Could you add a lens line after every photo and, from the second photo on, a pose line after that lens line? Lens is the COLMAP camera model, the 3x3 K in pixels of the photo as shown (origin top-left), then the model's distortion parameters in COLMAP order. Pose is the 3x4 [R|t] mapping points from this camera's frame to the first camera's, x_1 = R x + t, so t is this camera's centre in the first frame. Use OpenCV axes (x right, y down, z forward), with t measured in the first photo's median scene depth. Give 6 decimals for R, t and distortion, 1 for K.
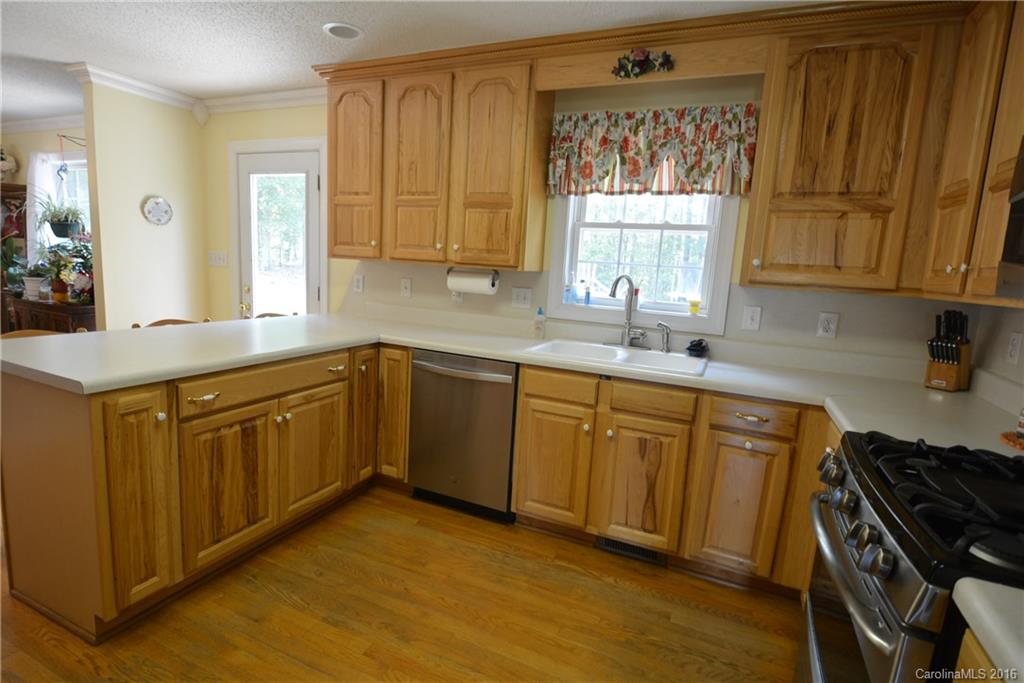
lens RADIAL K [[502.2, 0, 512.0], [0, 502.2, 341.5], [0, 0, 1]] dist [0.002918, -0.011316]
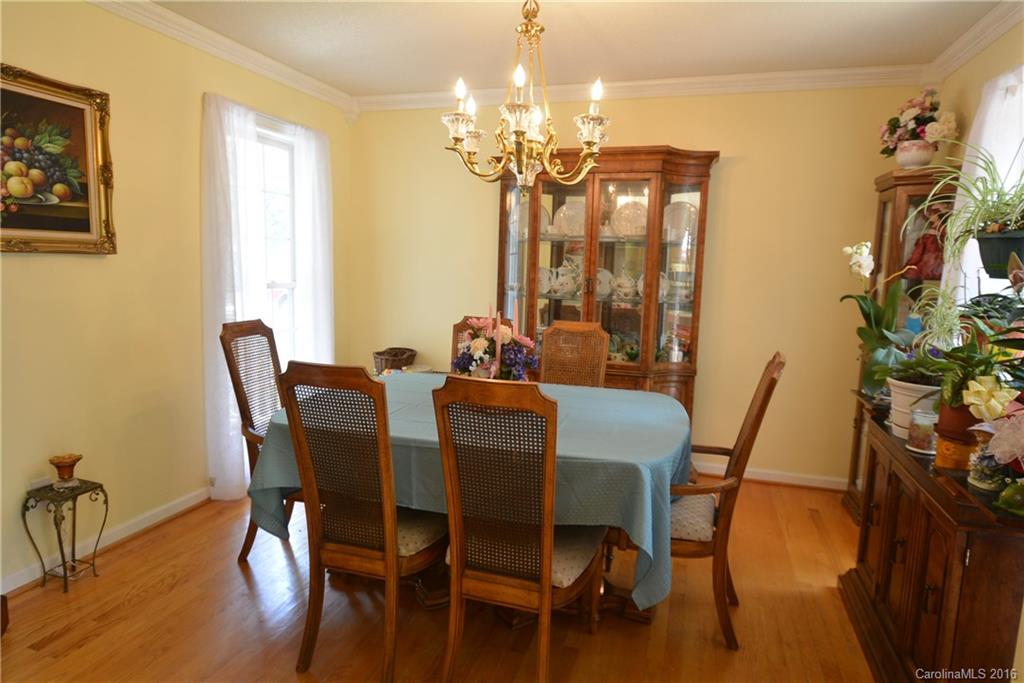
lens RADIAL K [[632.2, 0, 512.0], [0, 632.2, 341.5], [0, 0, 1]] dist [0.002625, -0.000135]
pose [[0.131360, 0.077007, -0.988339, -0.818617], [-0.172063, 0.983617, 0.053771, -0.210933], [0.976288, 0.162994, 0.142458, 0.988224]]
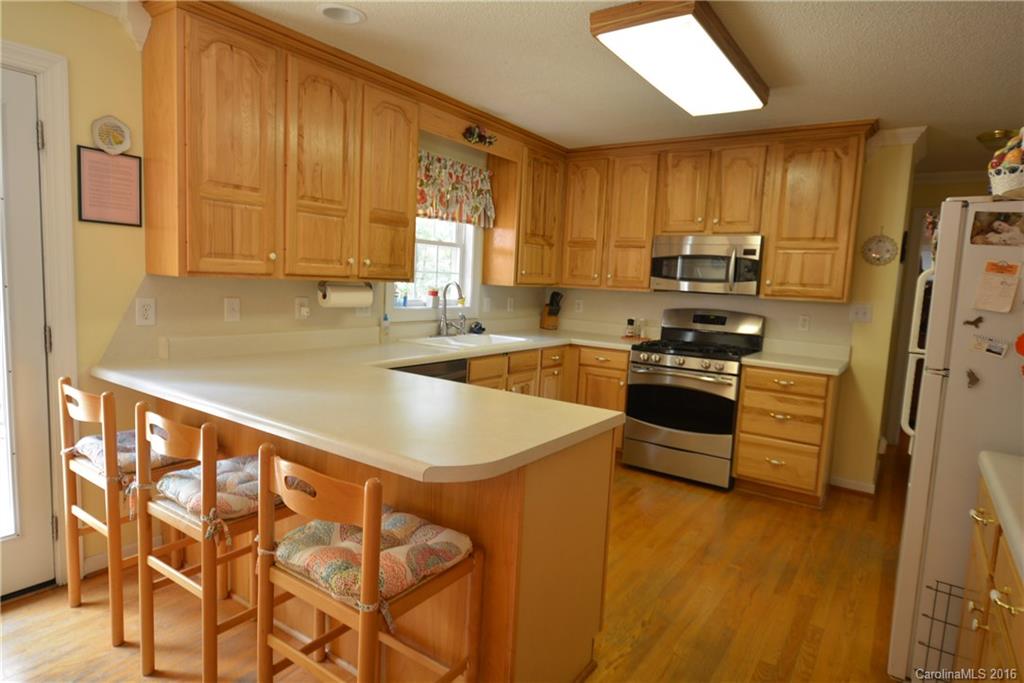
lens RADIAL K [[581.4, 0, 512.0], [0, 581.4, 341.5], [0, 0, 1]] dist [0.000089, -0.000300]
pose [[0.193462, -0.156726, 0.968509, -1.199168], [0.115298, 0.983950, 0.136194, -0.160416], [-0.974310, 0.085319, 0.208427, 0.513230]]
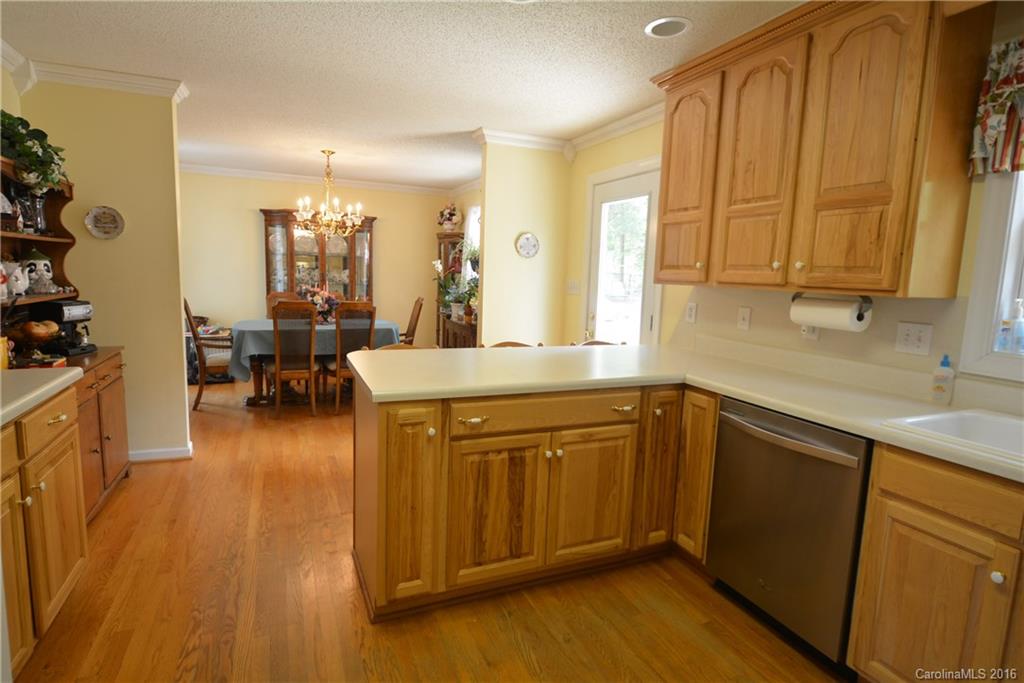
lens RADIAL K [[526.6, 0, 512.0], [0, 526.6, 341.5], [0, 0, 1]] dist [0.001542, -0.009185]
pose [[0.735933, 0.054278, -0.674875, 0.106485], [-0.094656, 0.995240, -0.023176, -0.019789], [0.670405, 0.080936, 0.737568, 0.162790]]
